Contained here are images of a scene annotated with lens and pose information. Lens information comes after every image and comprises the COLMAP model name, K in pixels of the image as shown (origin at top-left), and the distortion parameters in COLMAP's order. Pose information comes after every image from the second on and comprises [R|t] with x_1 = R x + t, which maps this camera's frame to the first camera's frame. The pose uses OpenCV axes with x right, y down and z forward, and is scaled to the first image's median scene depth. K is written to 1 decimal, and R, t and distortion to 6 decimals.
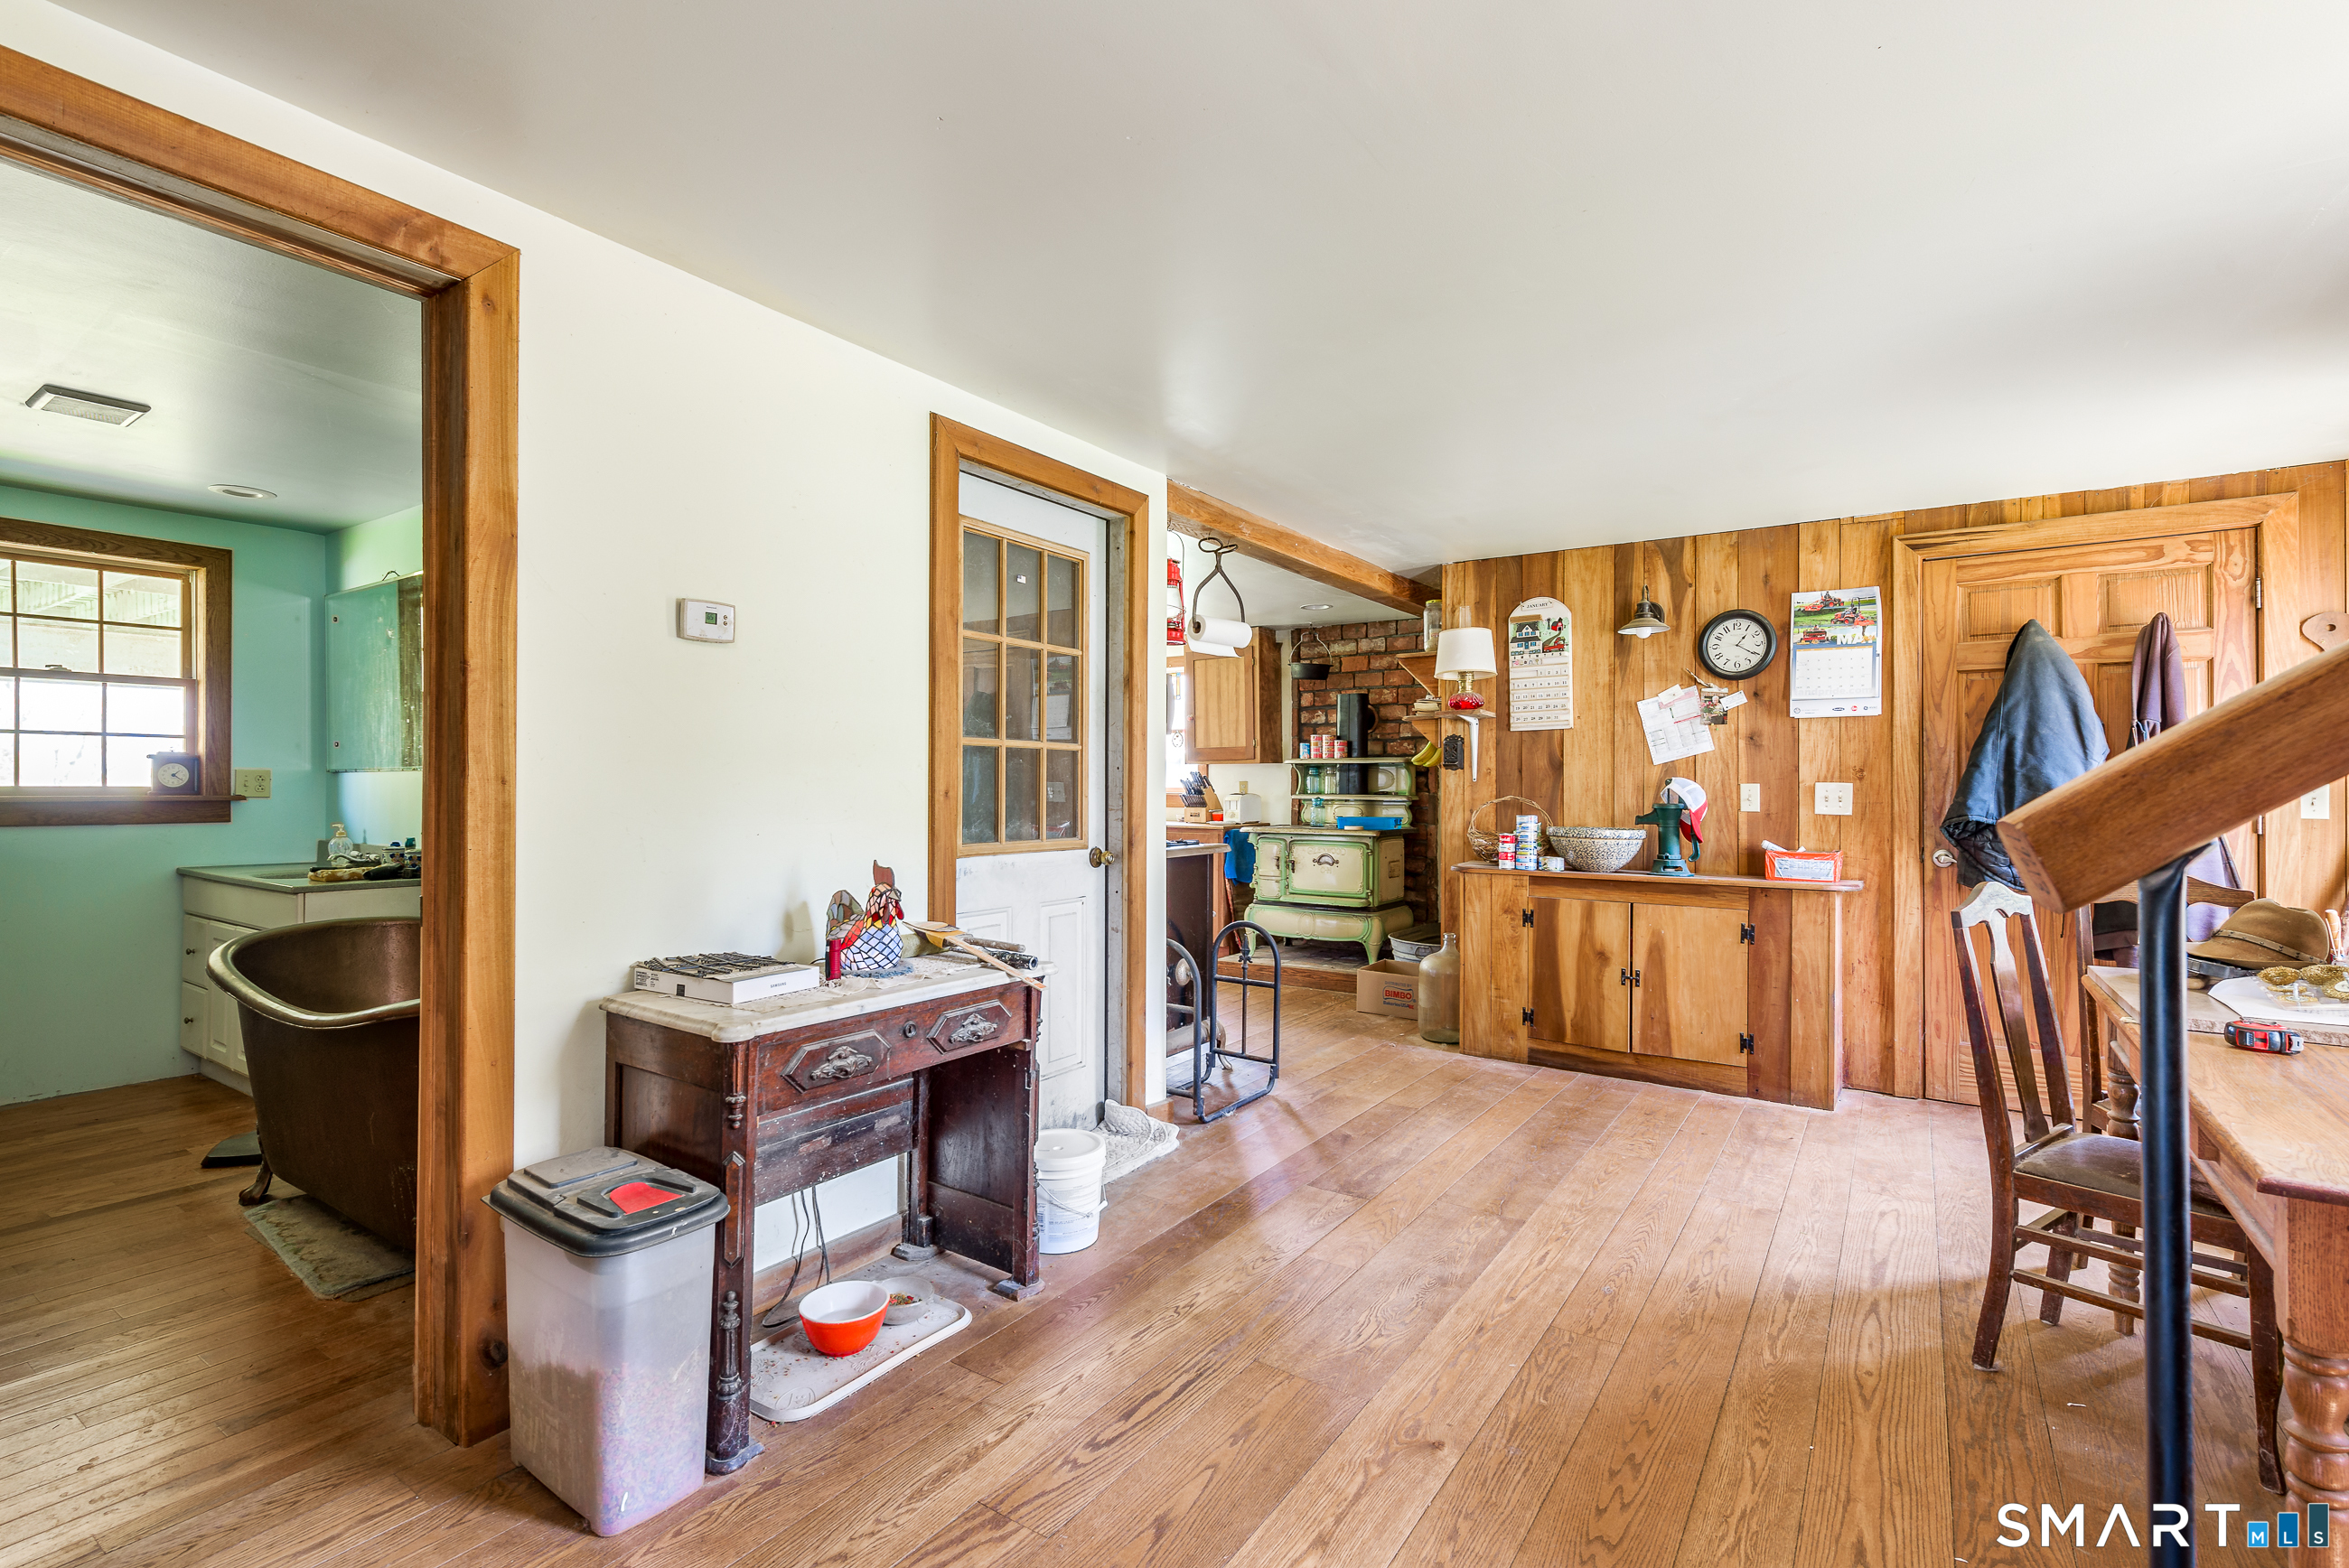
lens RADIAL K [[1076.0, 0, 1174.5], [0, 1076.0, 784.0], [0, 0, 1]] dist [0.000137, -0.000955]
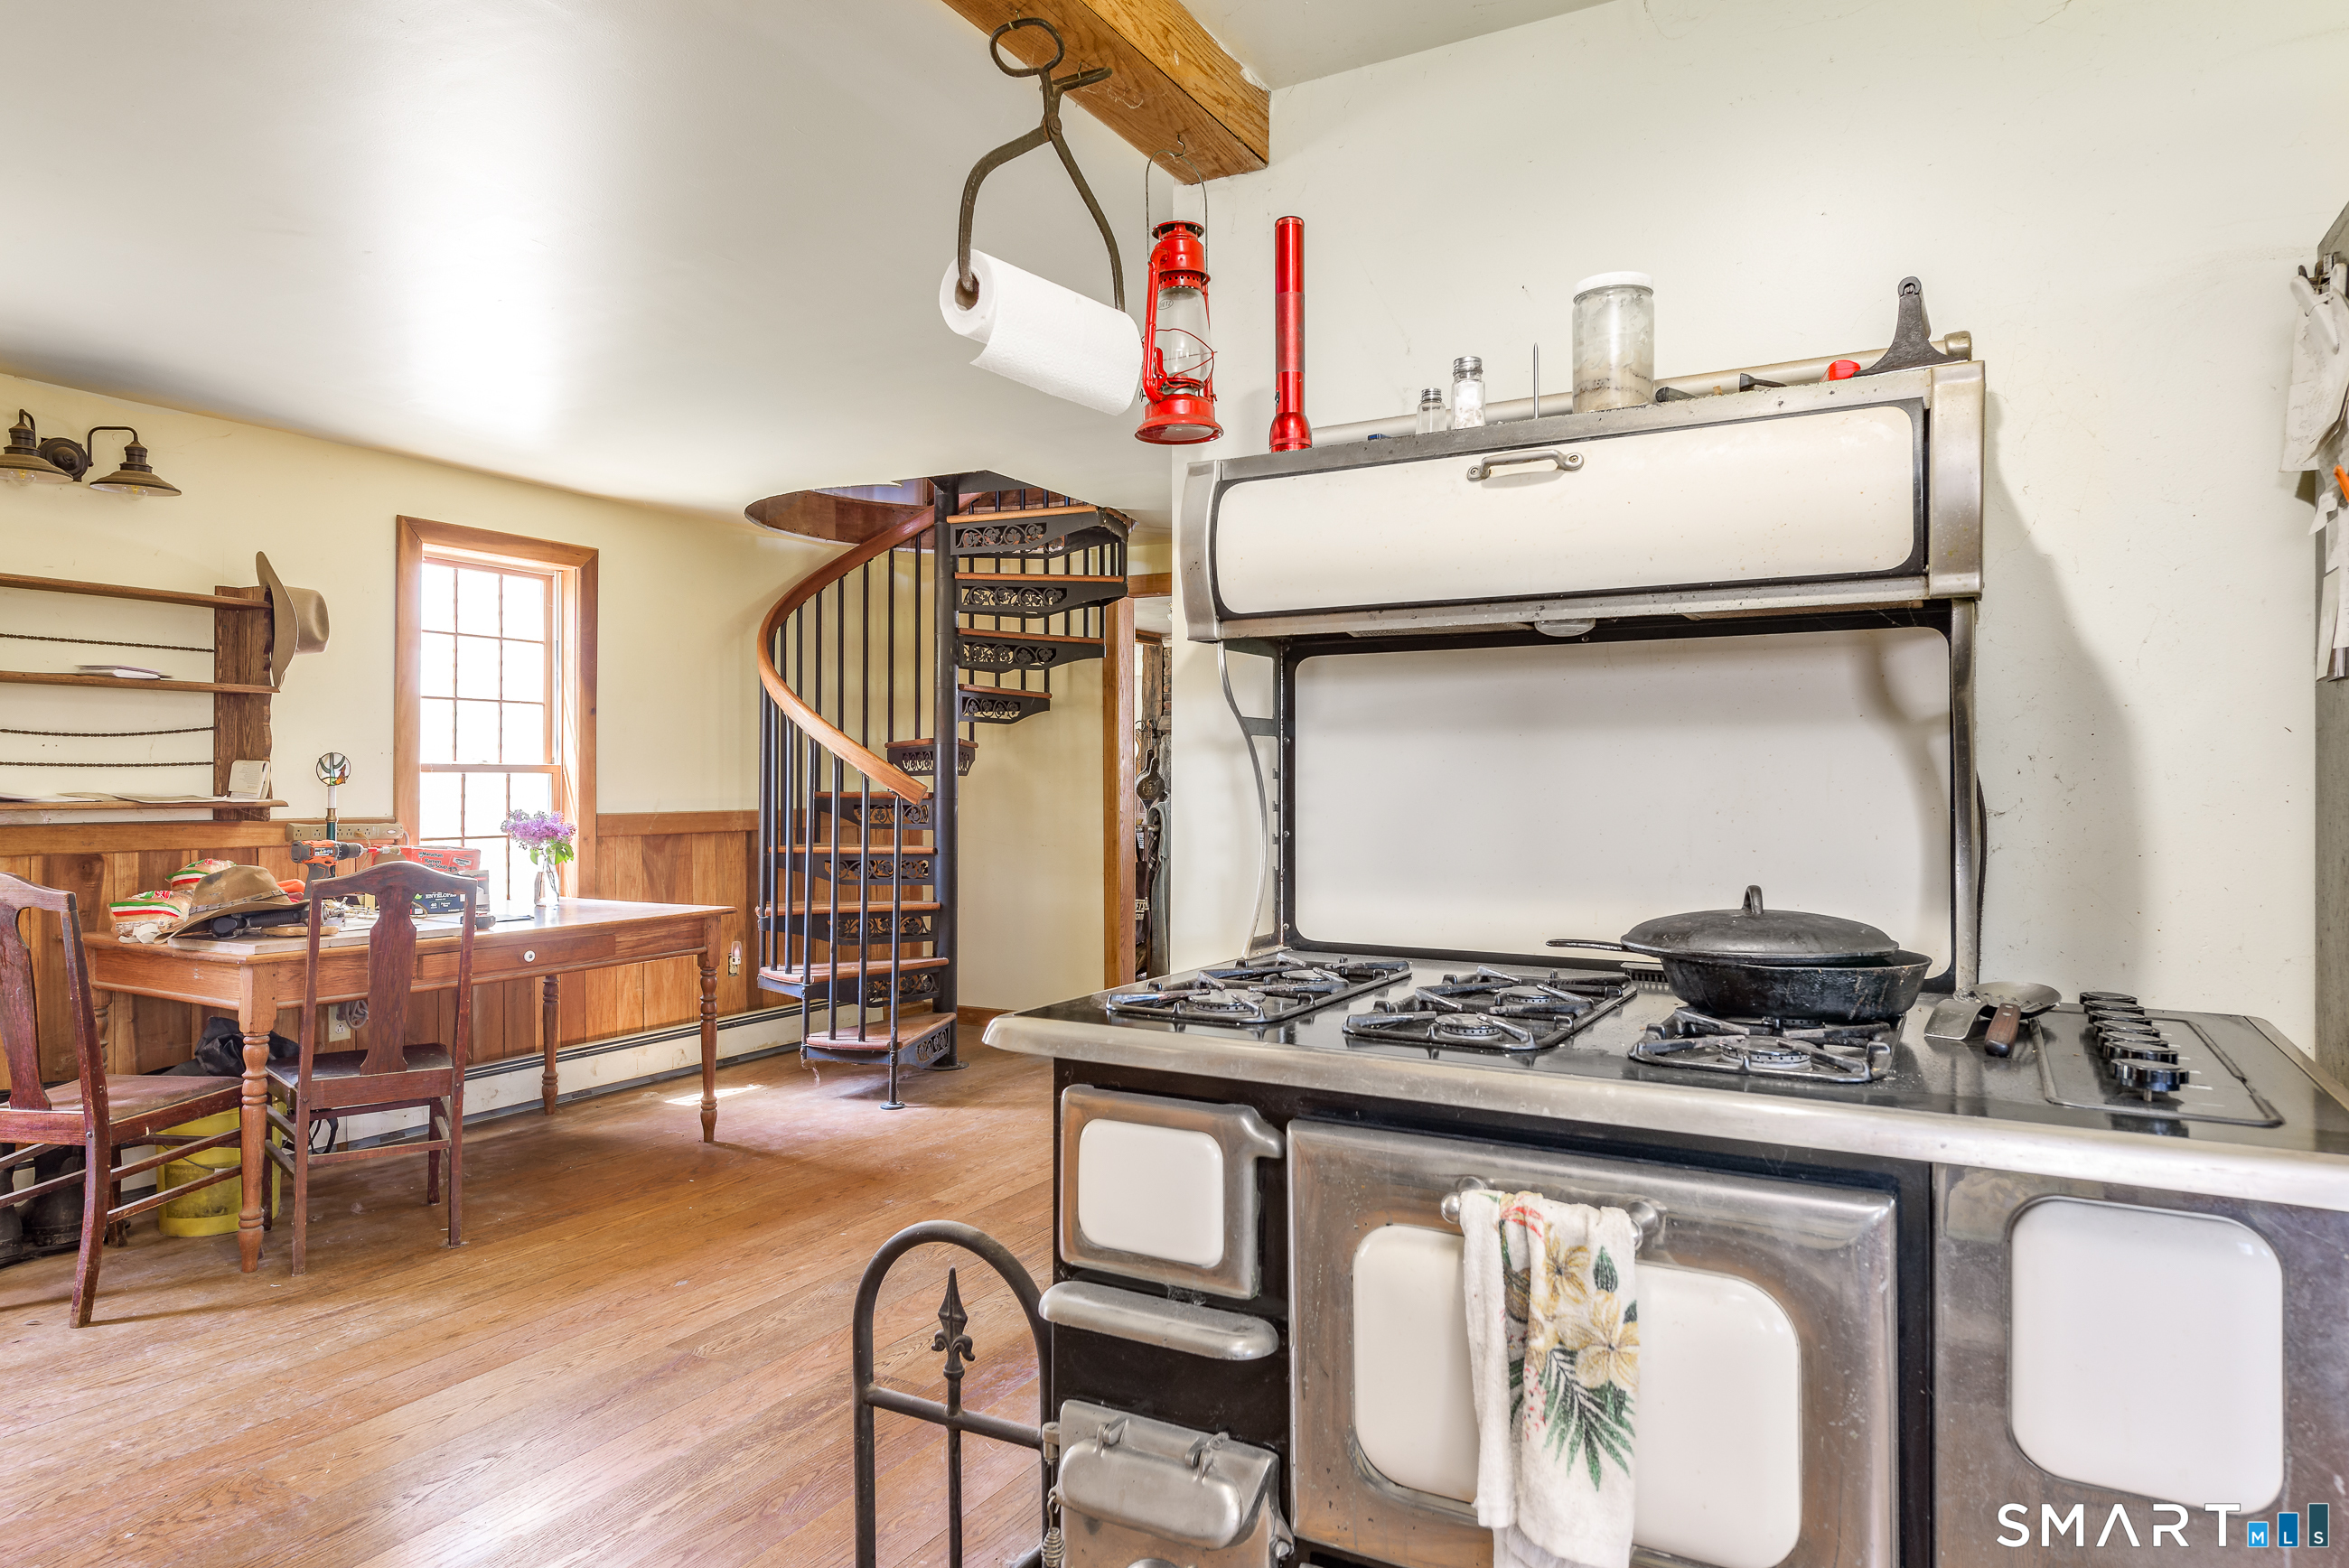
lens RADIAL K [[1406.8, 0, 1173.9], [0, 1406.8, 777.1], [0, 0, 1]] dist [0.022849, -0.017712]
pose [[-0.996207, -0.005928, -0.086817, 0.039731], [-0.005561, 0.999975, -0.004462, 0.002991], [0.086841, -0.003962, -0.996214, 1.454398]]
